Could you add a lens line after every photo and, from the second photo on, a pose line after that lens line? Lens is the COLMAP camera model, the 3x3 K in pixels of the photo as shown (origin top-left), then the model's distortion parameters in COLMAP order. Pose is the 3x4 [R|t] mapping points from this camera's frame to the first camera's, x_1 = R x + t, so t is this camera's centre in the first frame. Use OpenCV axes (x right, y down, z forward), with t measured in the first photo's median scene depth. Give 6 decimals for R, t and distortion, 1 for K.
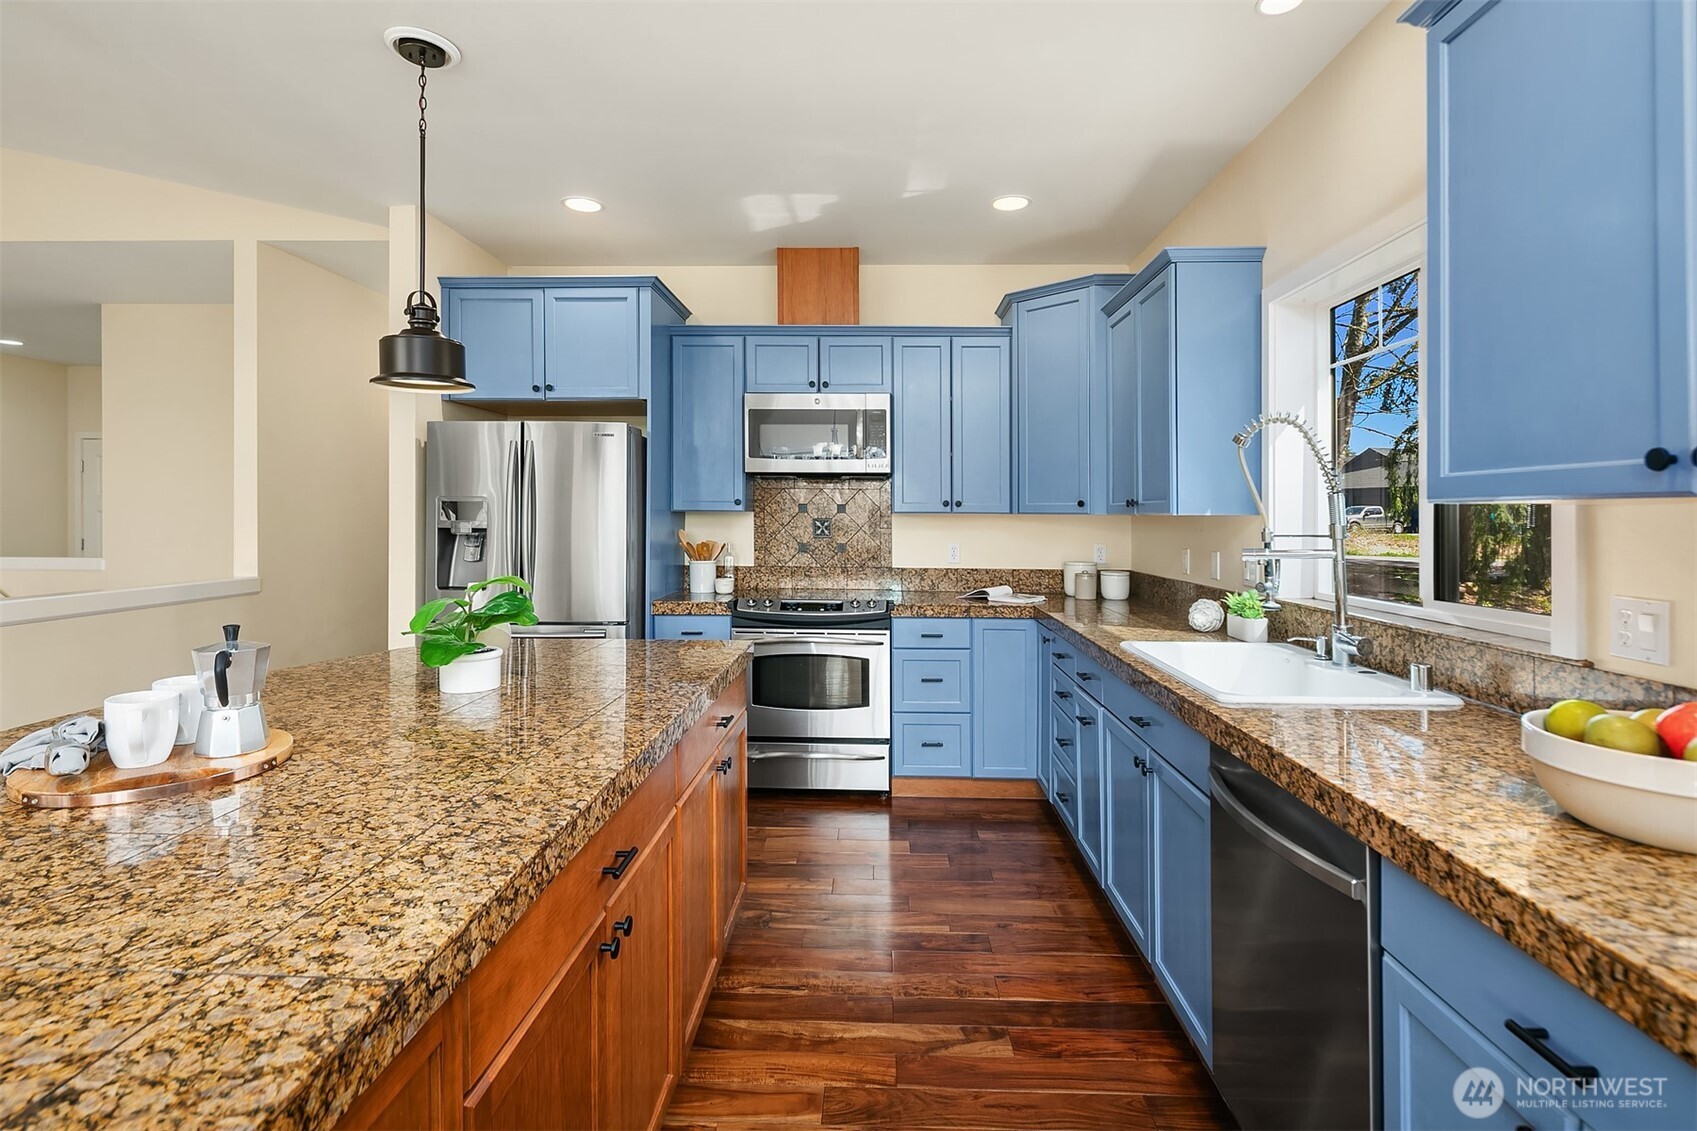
lens RADIAL K [[833.7, 0, 849.4], [0, 833.7, 526.3], [0, 0, 1]] dist [0.000772, -0.000149]
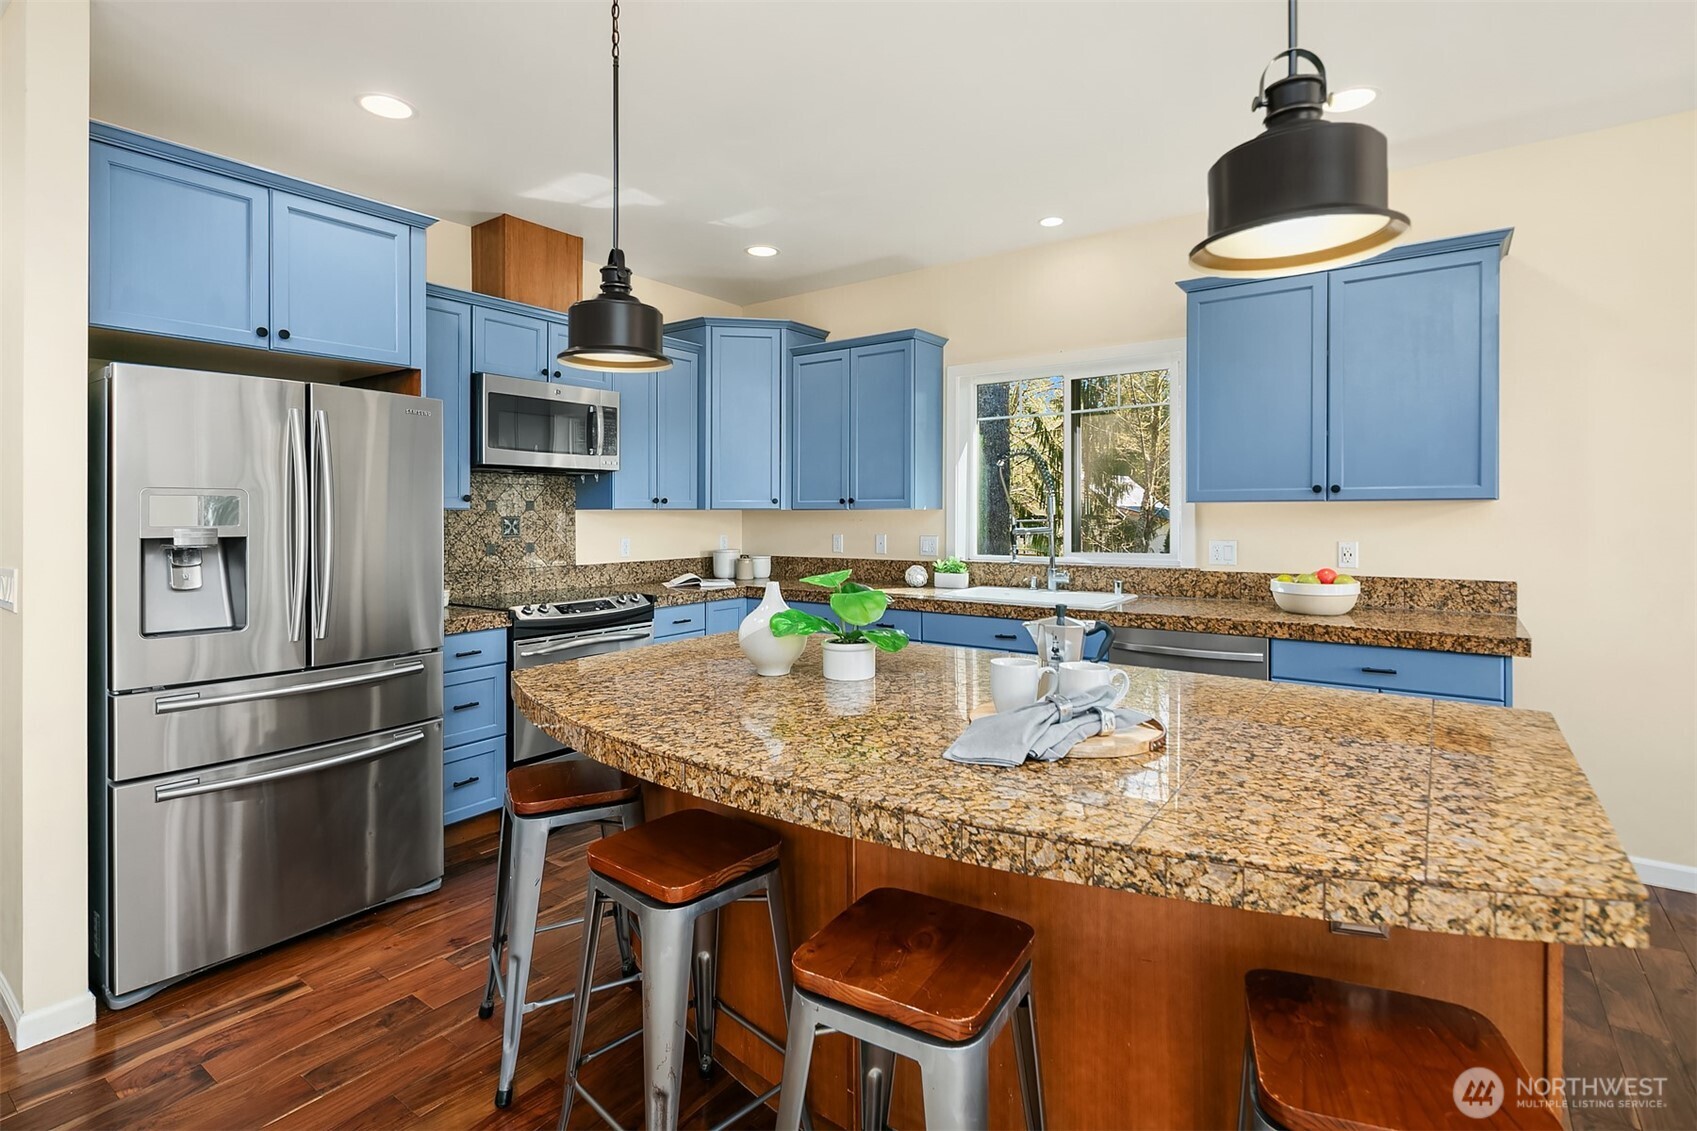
lens RADIAL K [[838.3, 0, 846.3], [0, 838.3, 541.6], [0, 0, 1]] dist [0.000996, -0.000465]
pose [[0.546409, -0.038051, 0.836653, -0.699097], [0.018155, 0.999271, 0.033590, -0.006746], [-0.837321, -0.003165, 0.546702, 0.215870]]
